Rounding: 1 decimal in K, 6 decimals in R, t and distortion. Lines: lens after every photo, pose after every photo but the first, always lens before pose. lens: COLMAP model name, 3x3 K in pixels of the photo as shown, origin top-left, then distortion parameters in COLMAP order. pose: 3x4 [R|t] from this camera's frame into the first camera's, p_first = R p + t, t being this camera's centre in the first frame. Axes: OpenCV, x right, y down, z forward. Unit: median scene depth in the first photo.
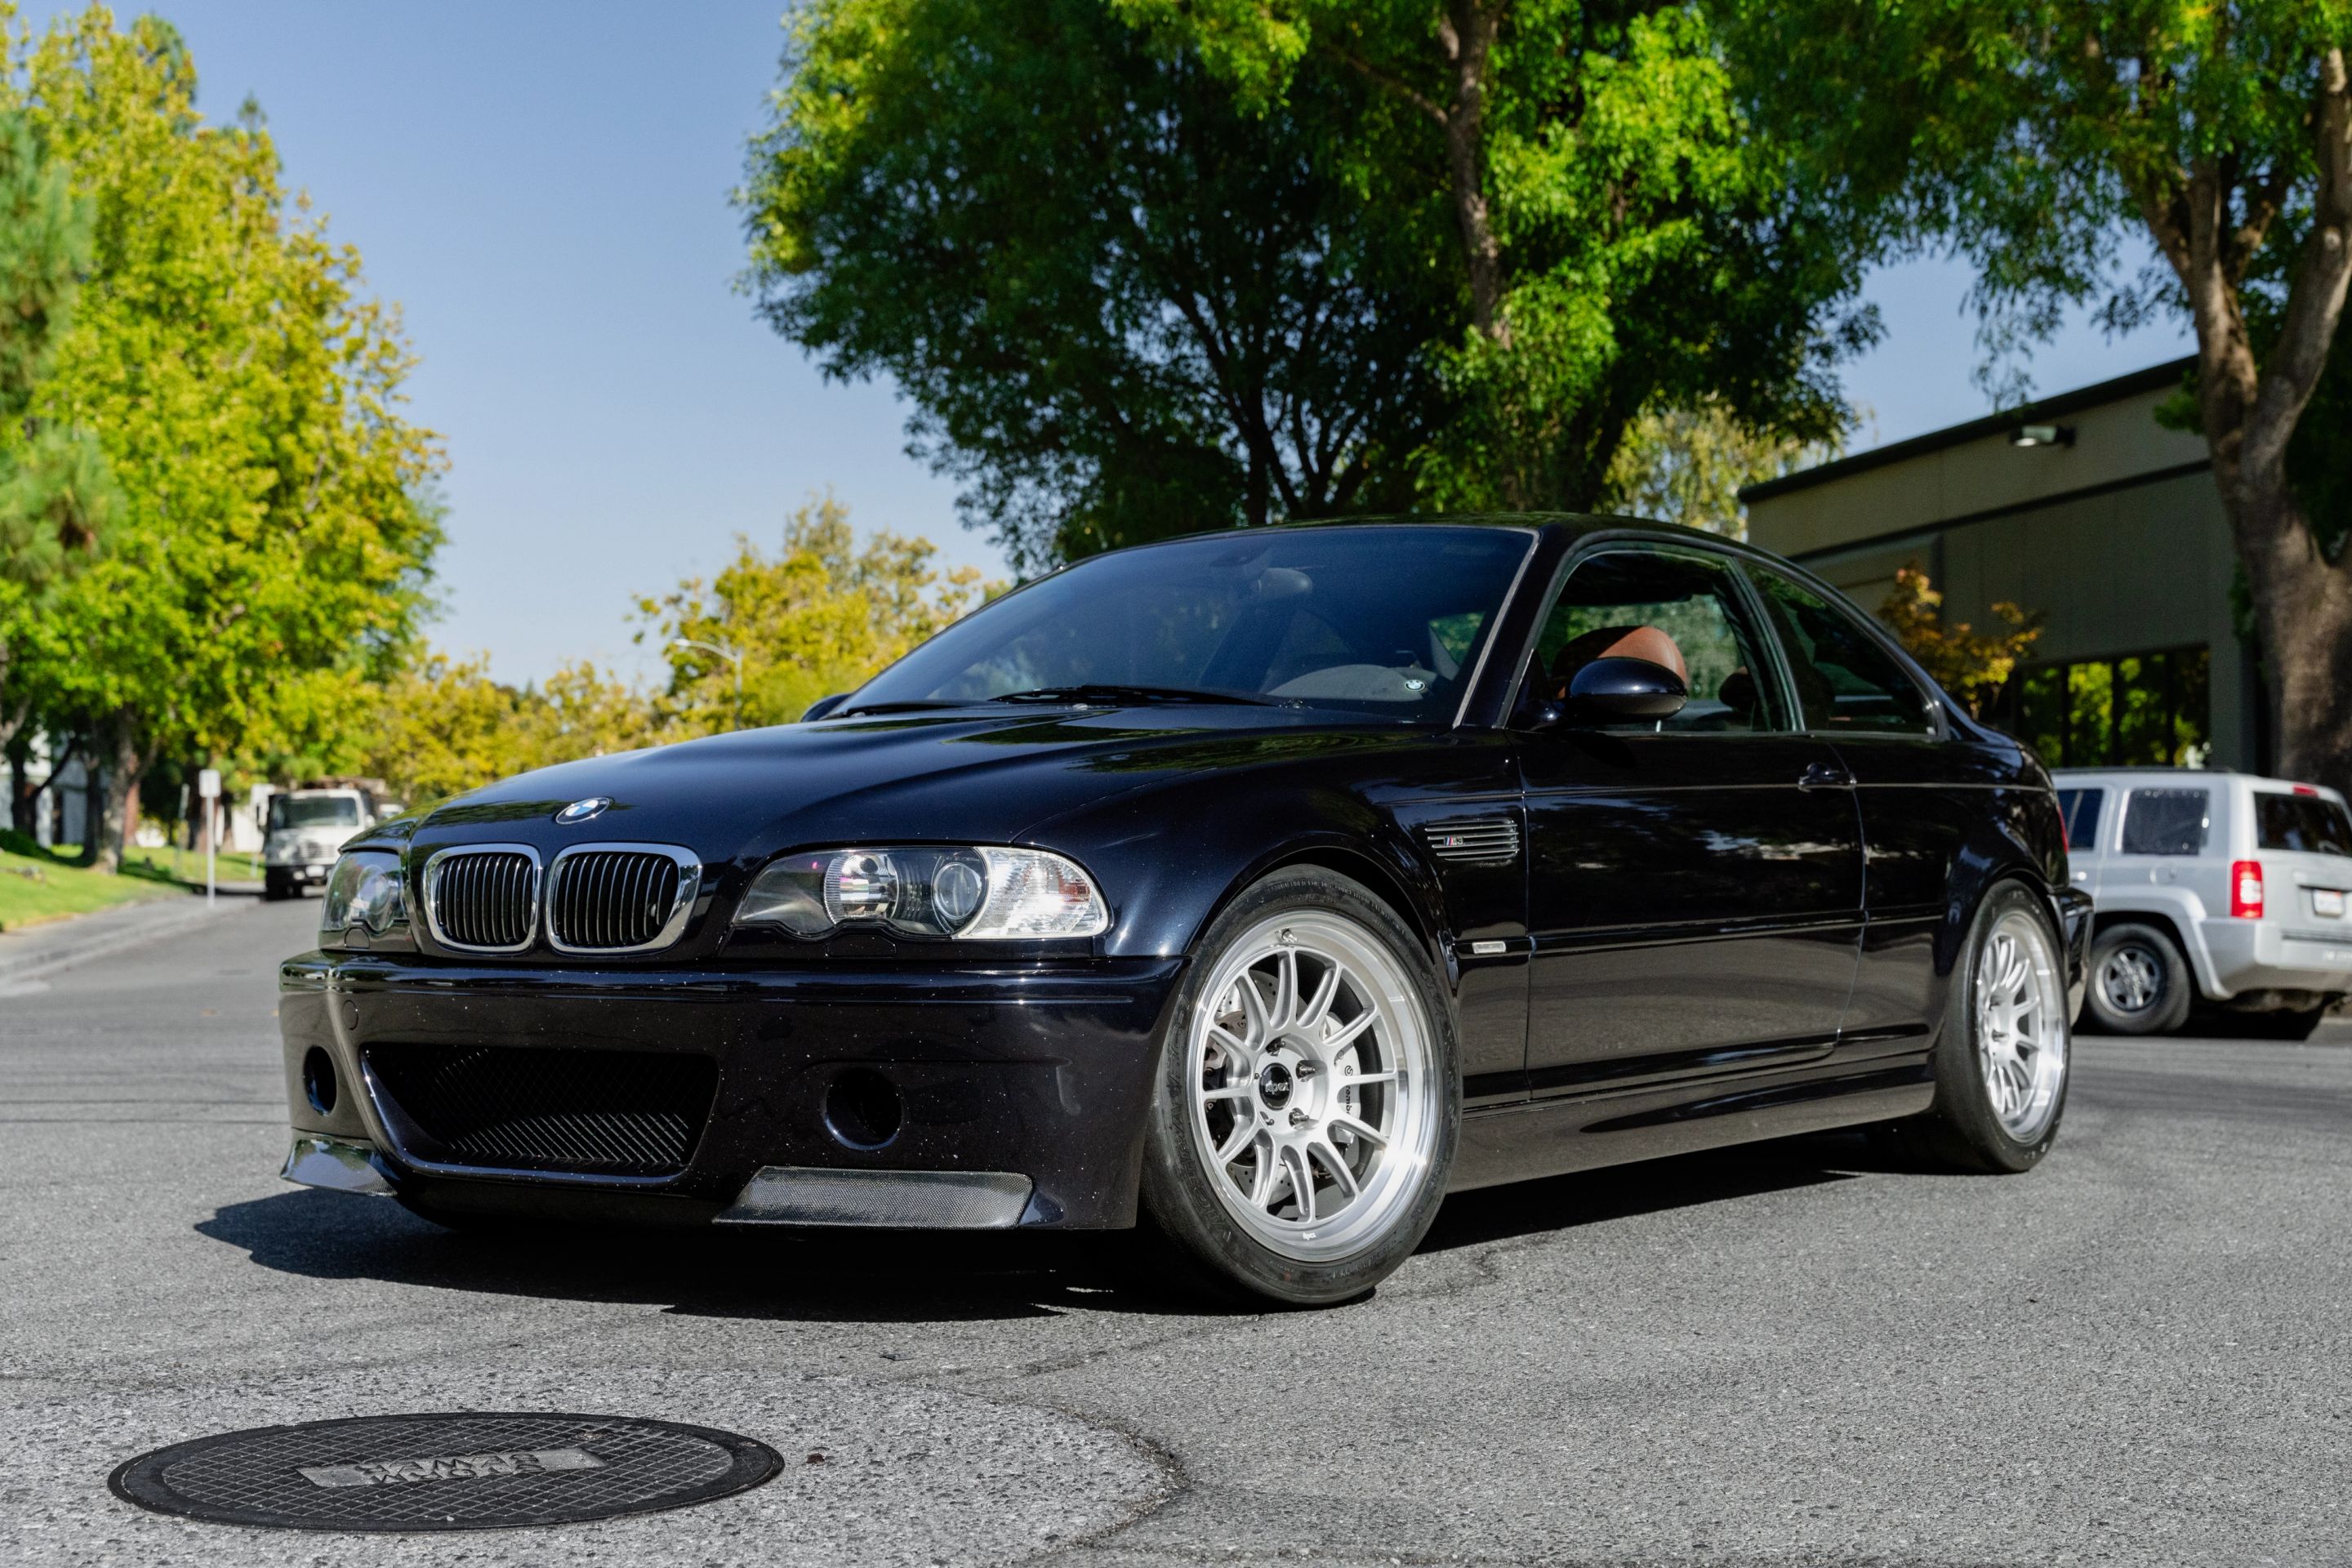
lens RADIAL K [[3332.7, 0, 1176.0], [0, 3332.7, 784.0], [0, 0, 1]] dist [0.000139, -0.008371]
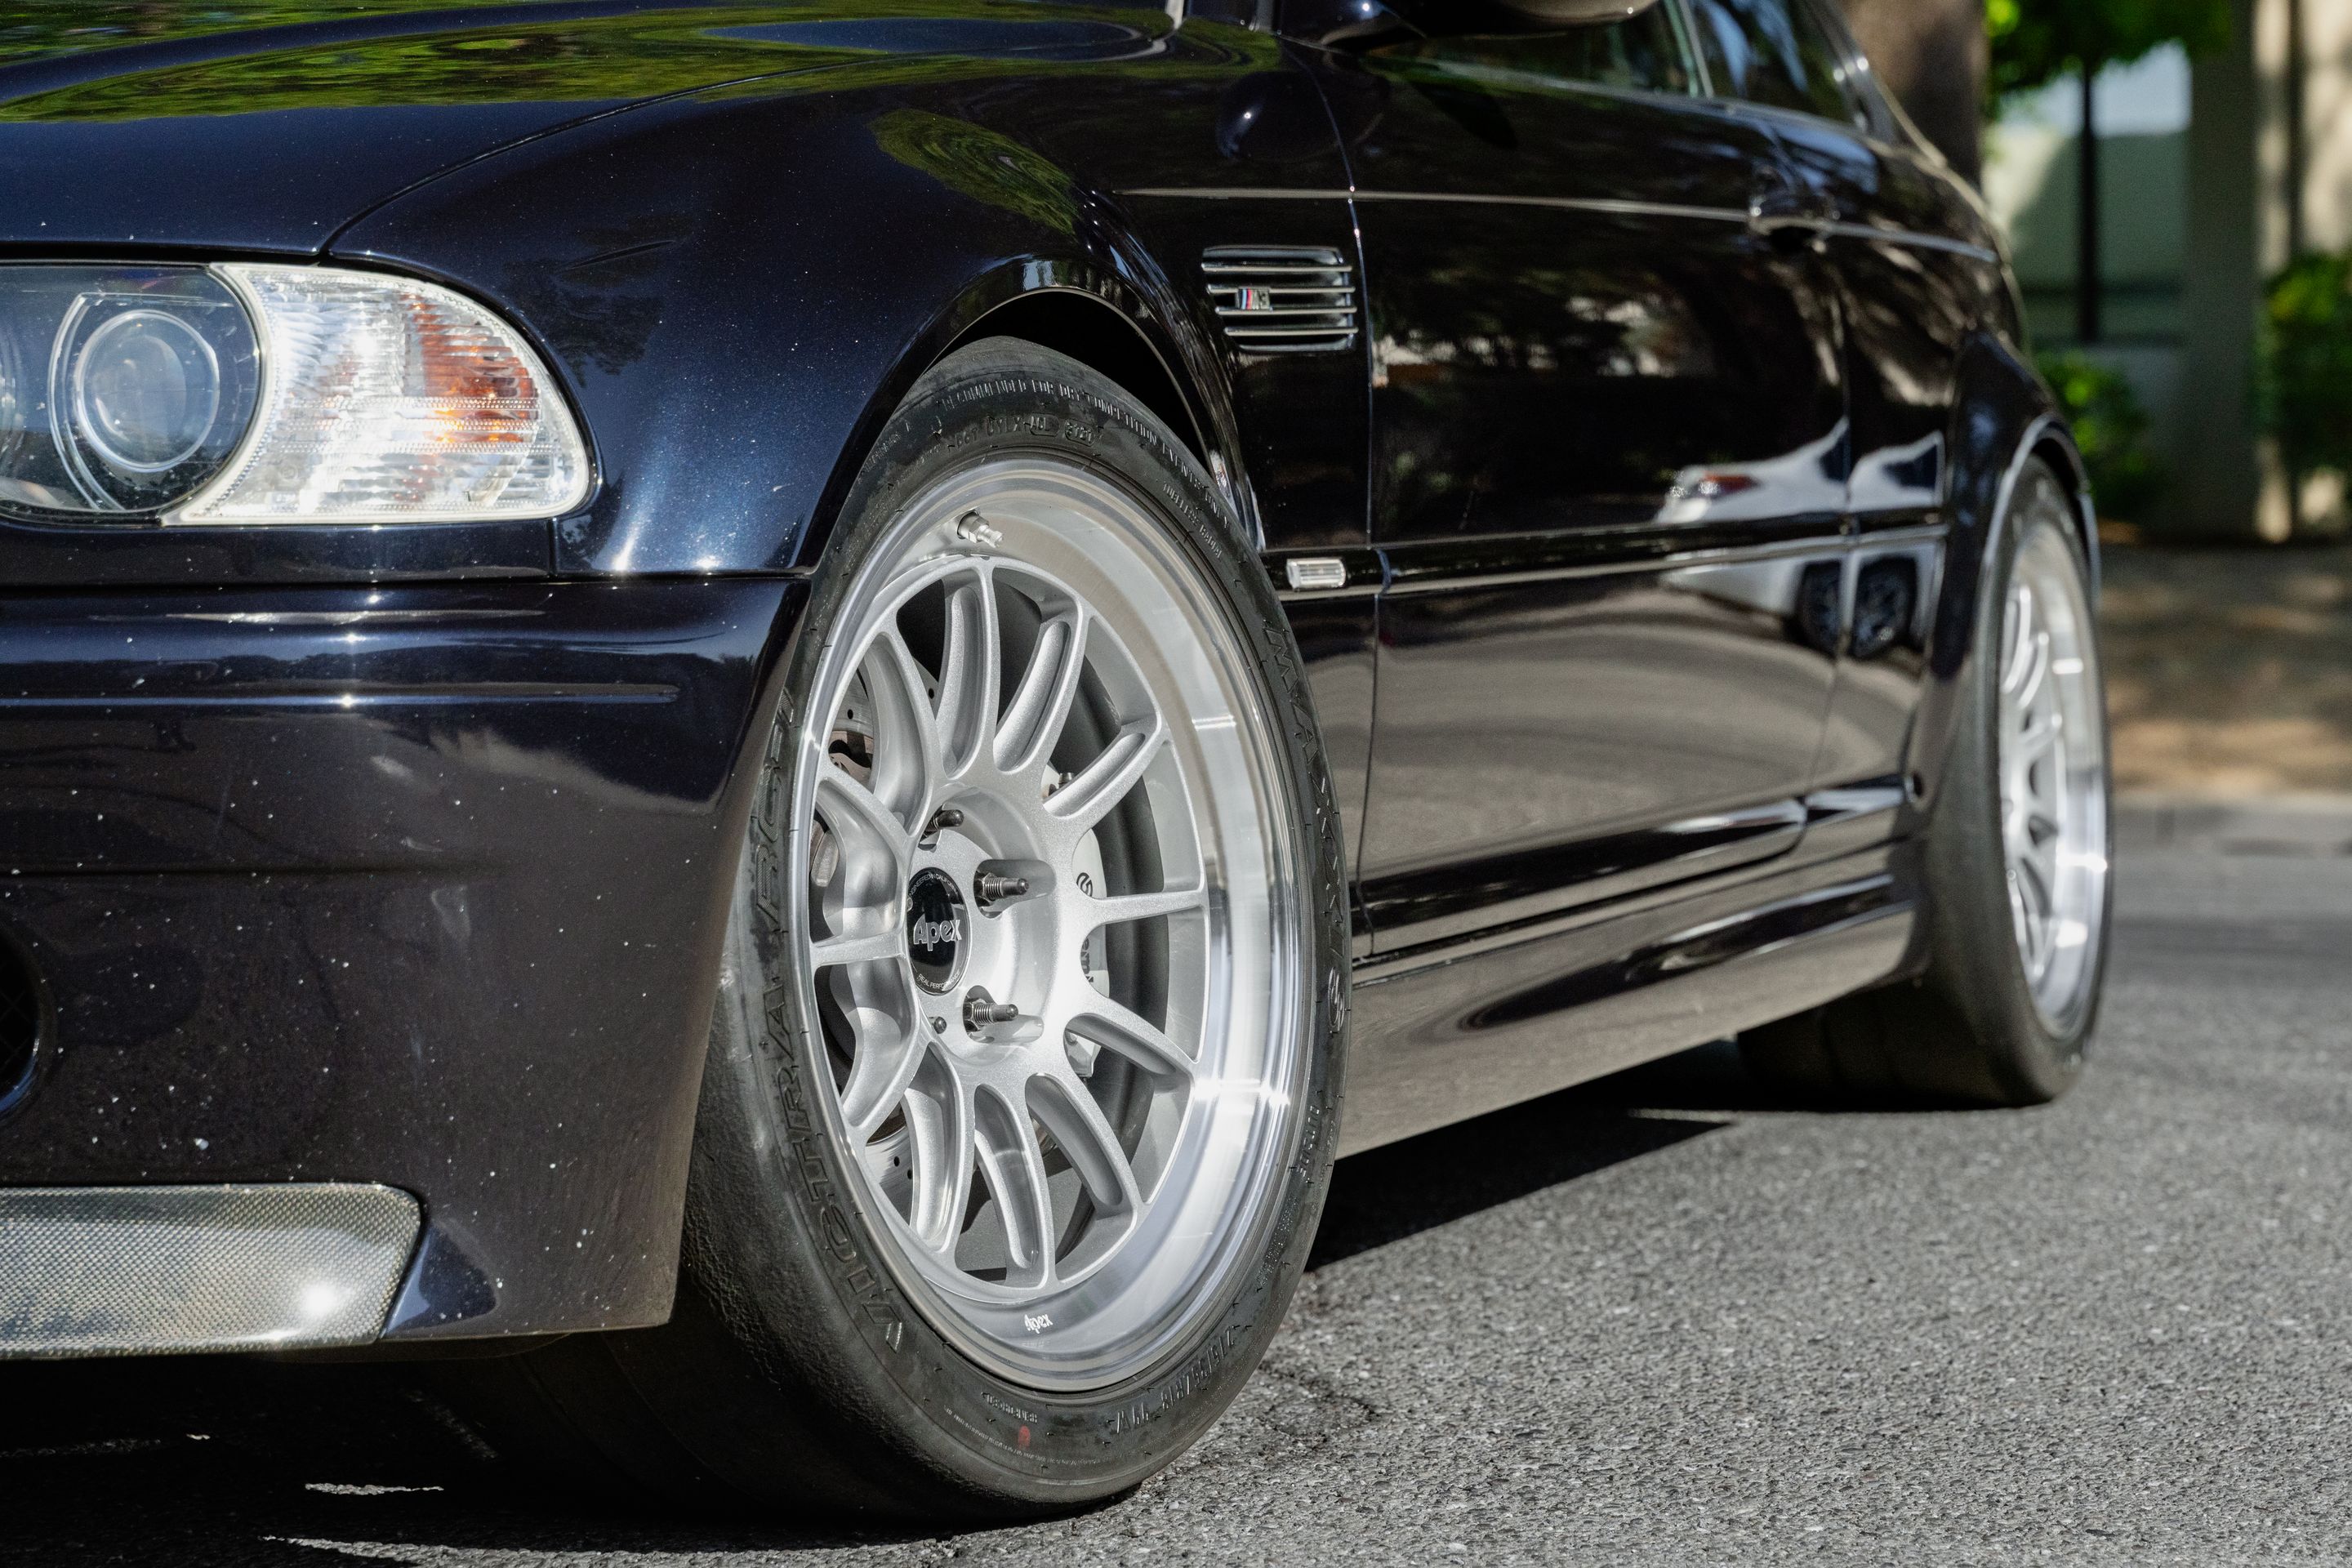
lens RADIAL K [[6090.7, 0, 1176.0], [0, 6090.7, 784.0], [0, 0, 1]] dist [-0.007087, 0.078329]
pose [[0.952805, -0.013076, 0.303303, -0.055575], [-0.005627, 0.998140, 0.060710, 0.011815], [-0.303532, -0.059552, 0.950958, 0.124098]]
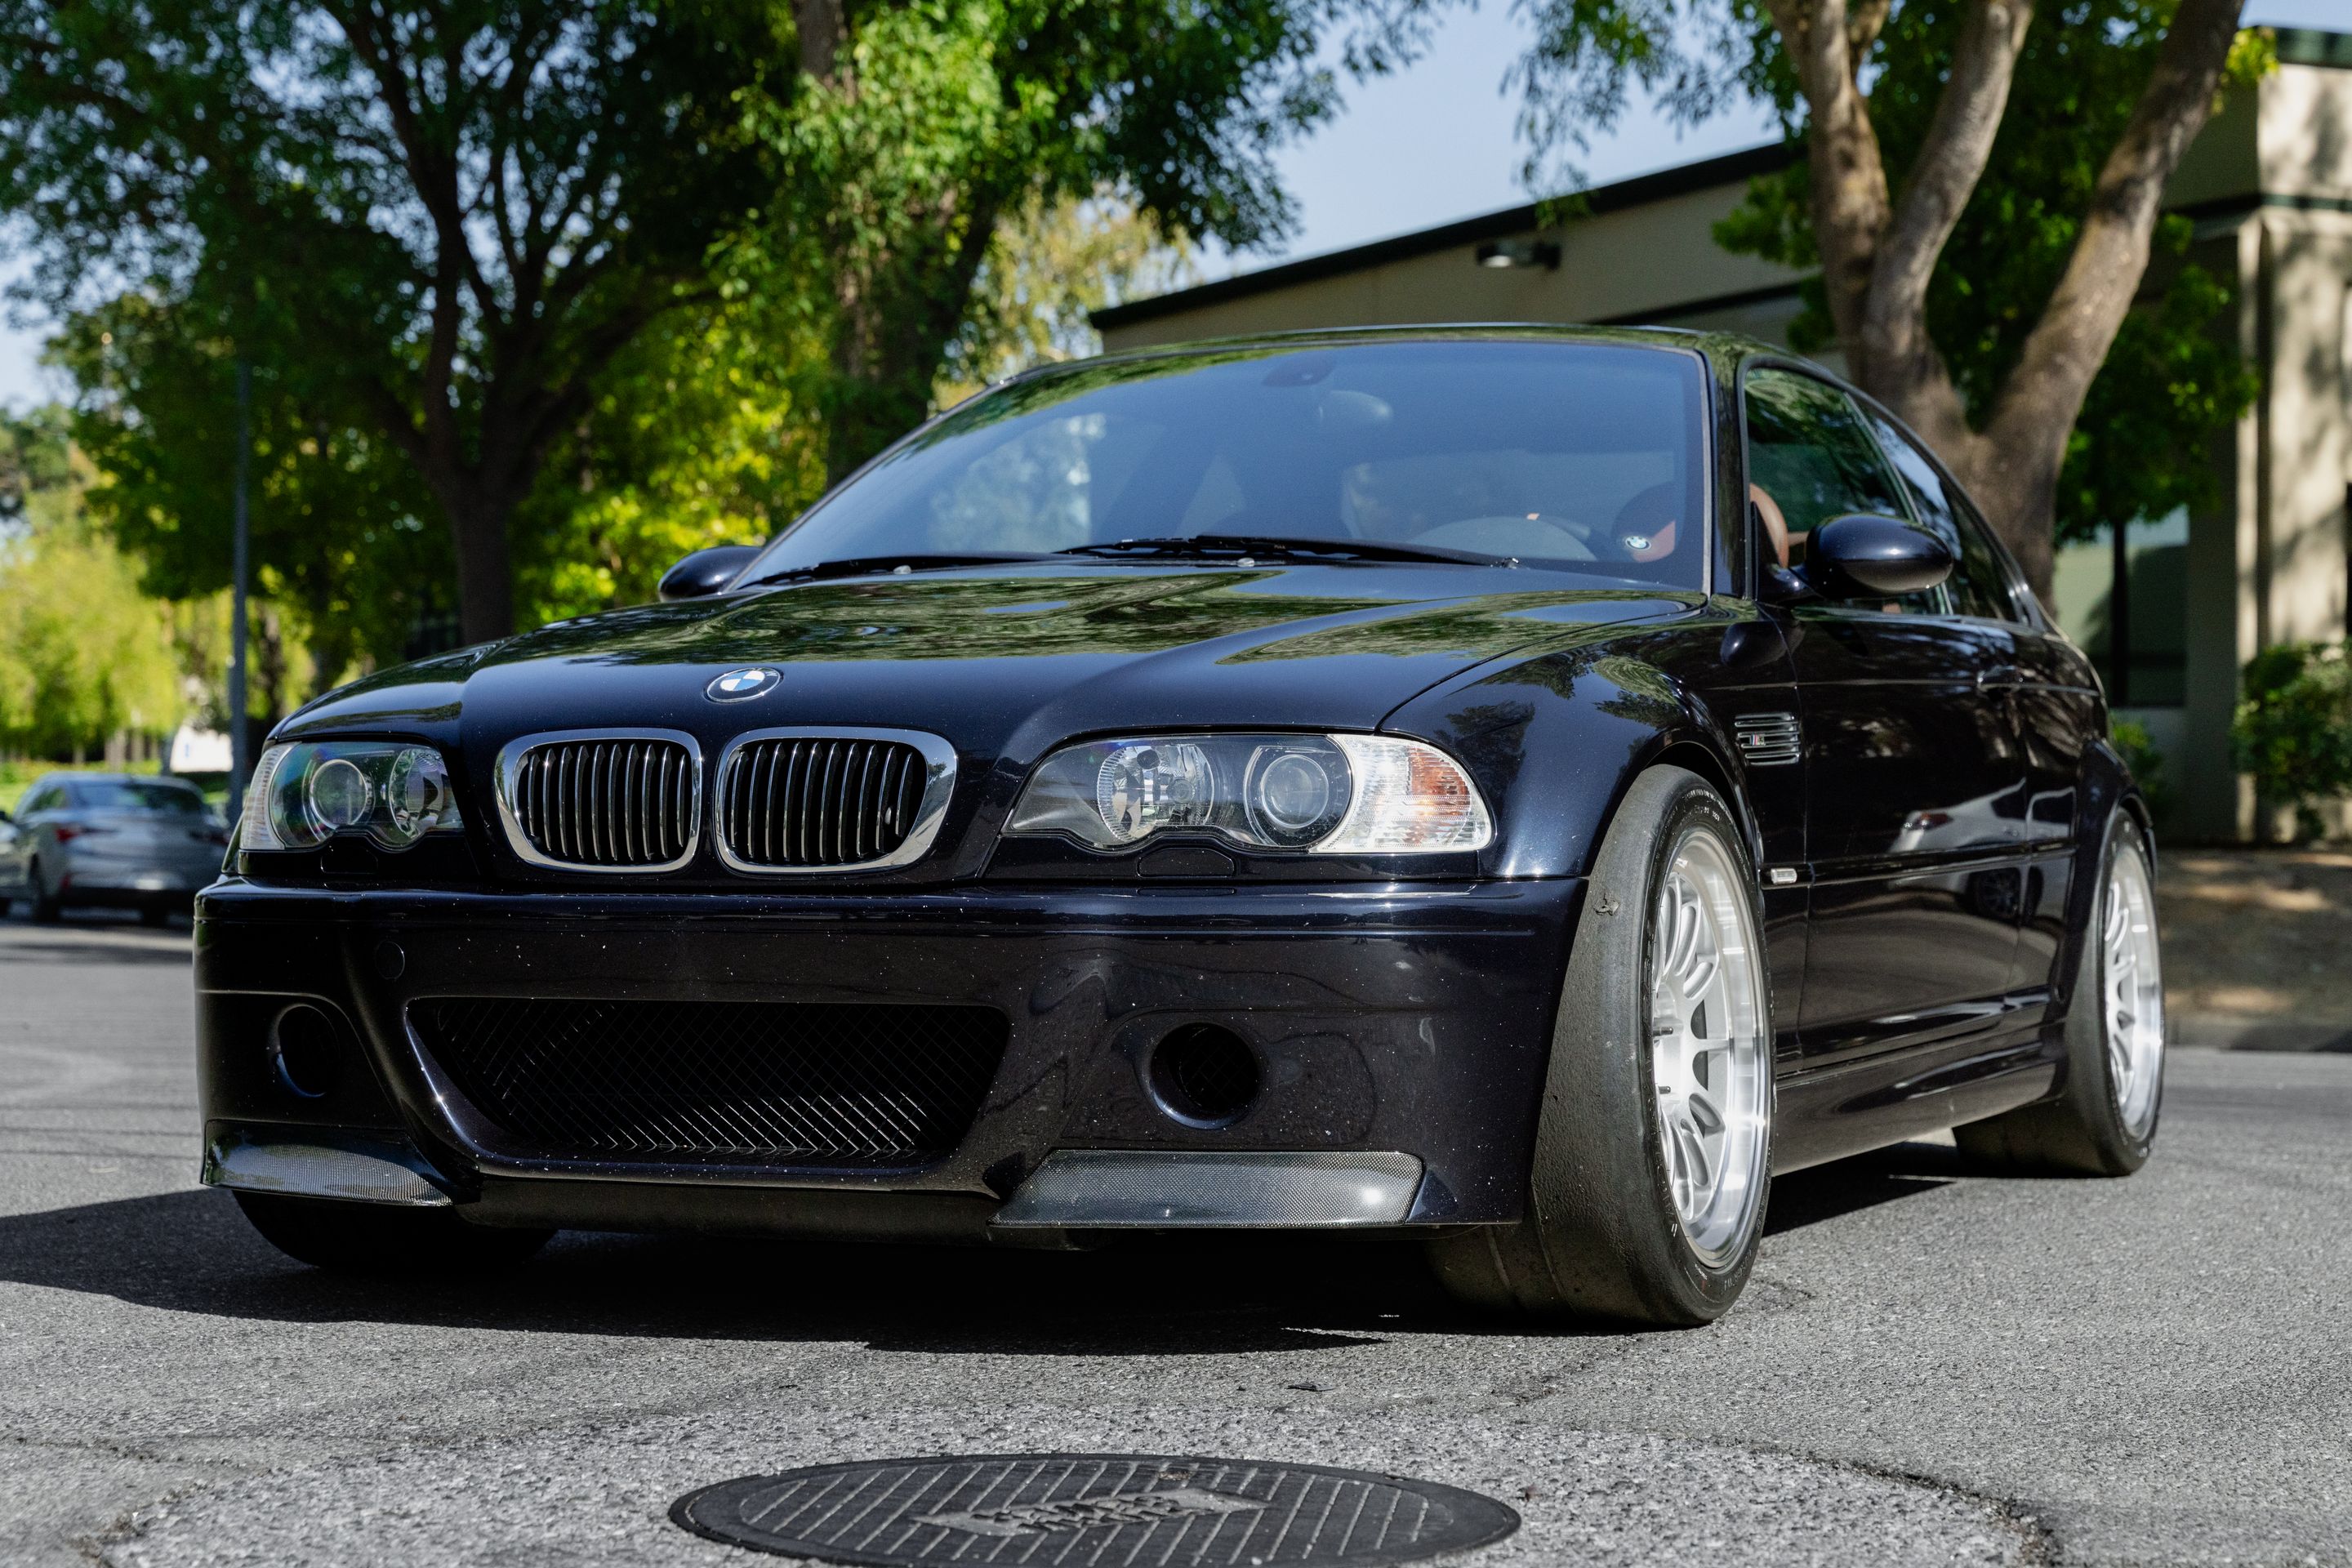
lens RADIAL K [[4709.4, 0, 1174.2], [0, 4709.4, 849.7], [0, 0, 1]] dist [-0.006258, 0.020455]
pose [[0.965222, 0.004586, 0.261392, -0.133090], [-0.011524, 0.999621, 0.025019, 0.006454], [-0.261178, -0.027161, 0.964908, -0.016957]]
